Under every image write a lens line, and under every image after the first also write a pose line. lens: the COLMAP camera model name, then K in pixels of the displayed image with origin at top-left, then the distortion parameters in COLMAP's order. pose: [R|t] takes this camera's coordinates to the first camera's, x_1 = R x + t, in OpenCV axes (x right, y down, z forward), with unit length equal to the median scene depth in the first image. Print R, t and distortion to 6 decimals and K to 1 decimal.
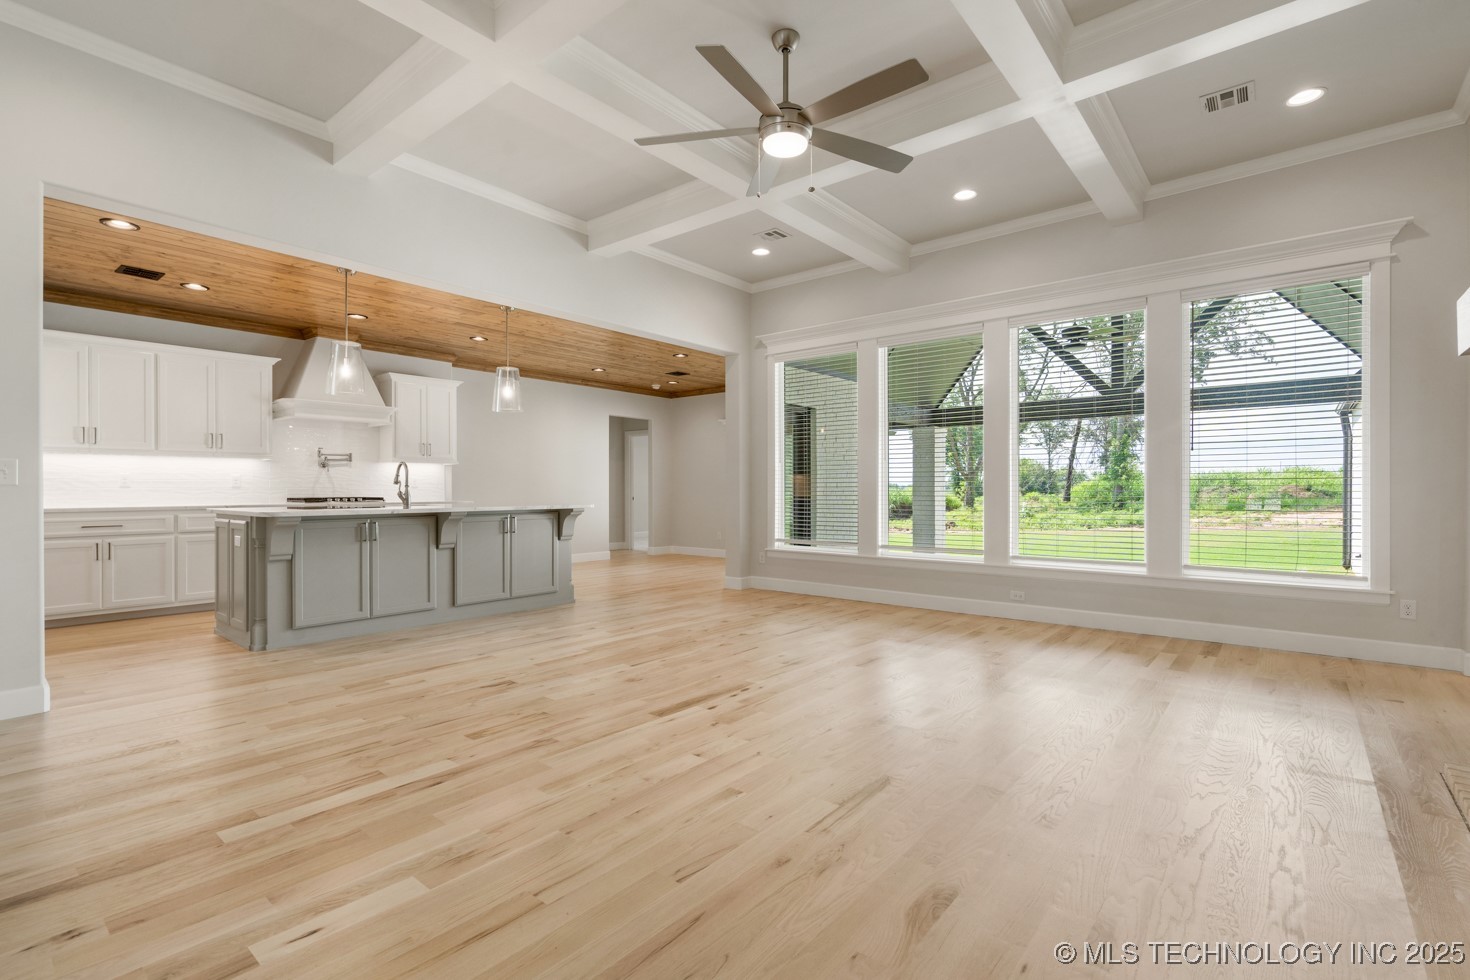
lens RADIAL K [[673.2, 0, 731.3], [0, 673.2, 489.8], [0, 0, 1]] dist [-0.002991, 0.000984]
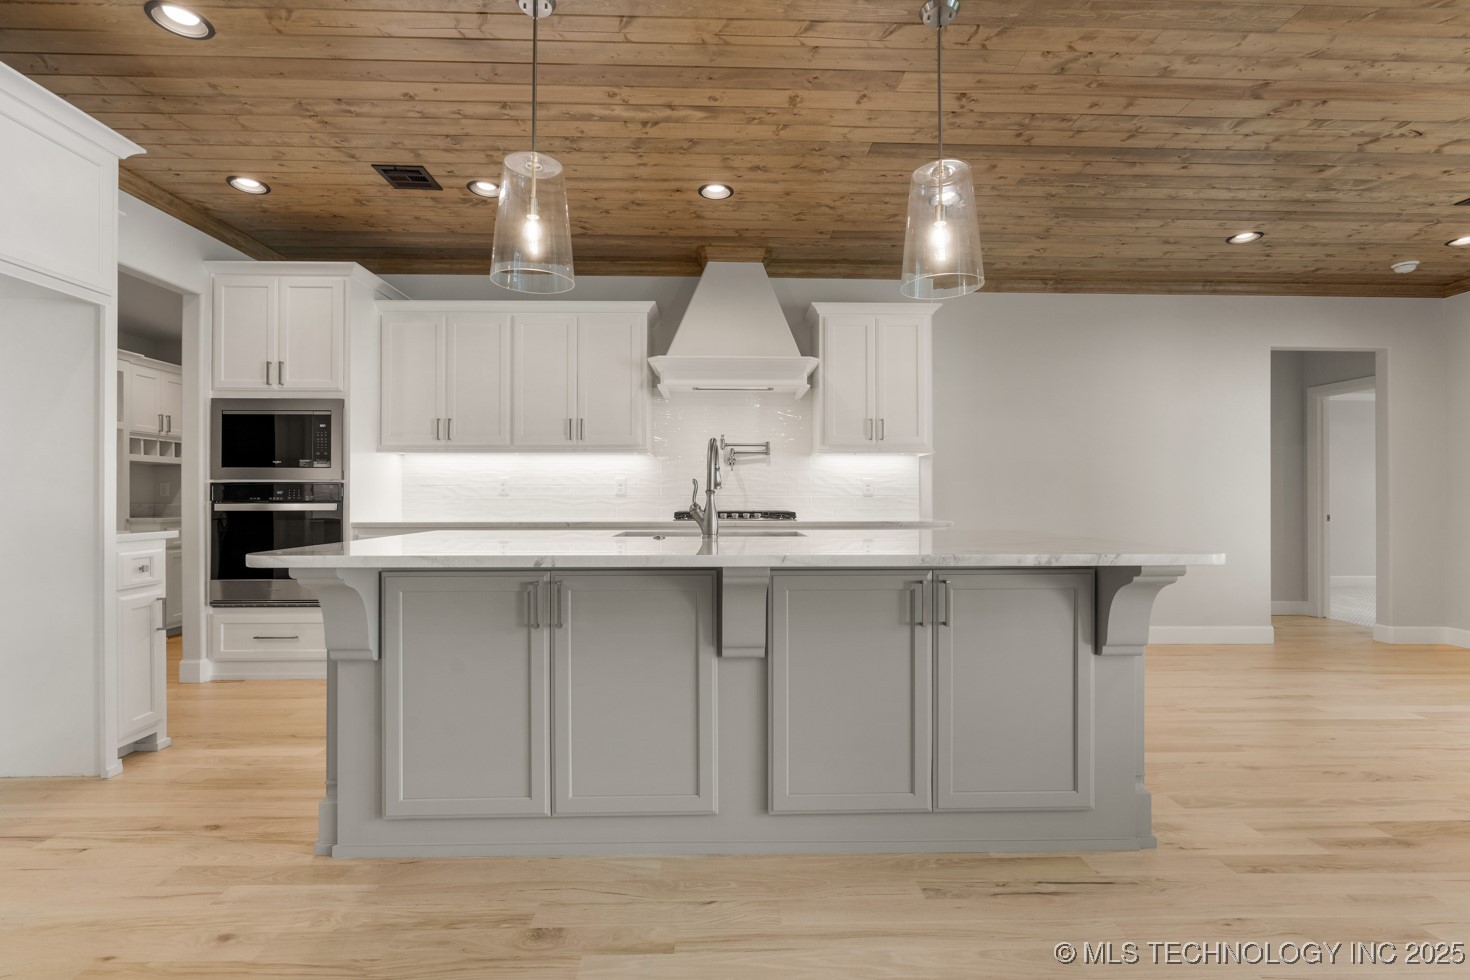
lens RADIAL K [[673.2, 0, 732.4], [0, 673.2, 493.8], [0, 0, 1]] dist [-0.002991, 0.000984]
pose [[0.662819, -0.000325, -0.748780, -0.120030], [-0.003174, 0.999990, -0.003245, -0.002911], [0.748773, 0.004527, 0.662811, 0.612128]]
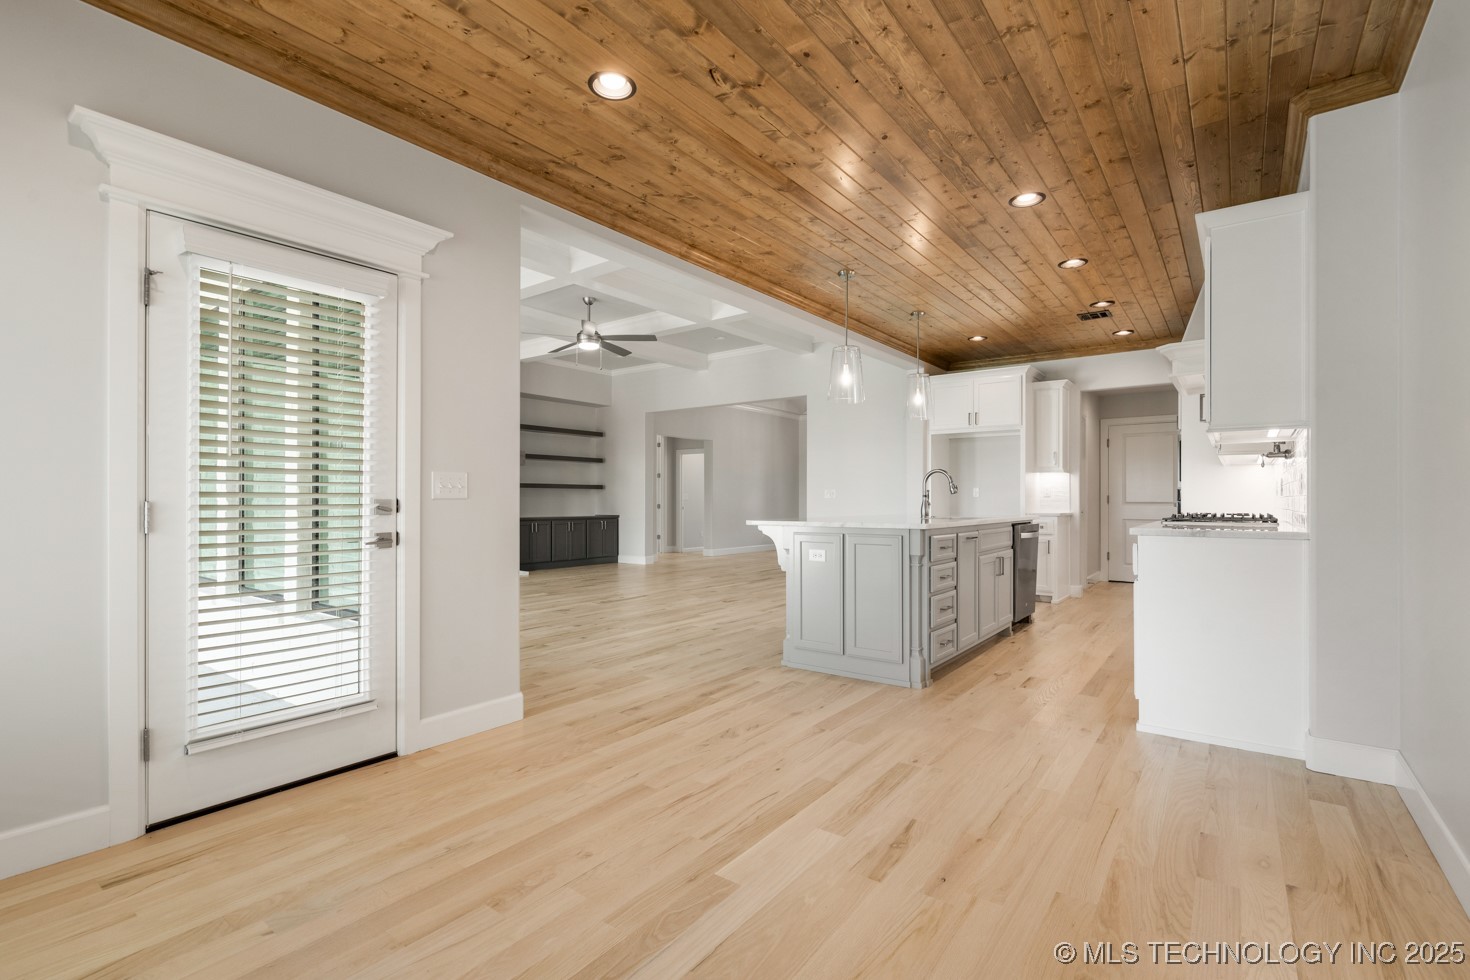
lens RADIAL K [[673.2, 0, 737.0], [0, 673.2, 496.8], [0, 0, 1]] dist [-0.002991, 0.000984]
pose [[-0.998770, -0.000695, -0.049570, -0.147938], [-0.000473, 0.999990, -0.004491, -0.000098], [0.049572, -0.004462, -0.998761, 1.644036]]
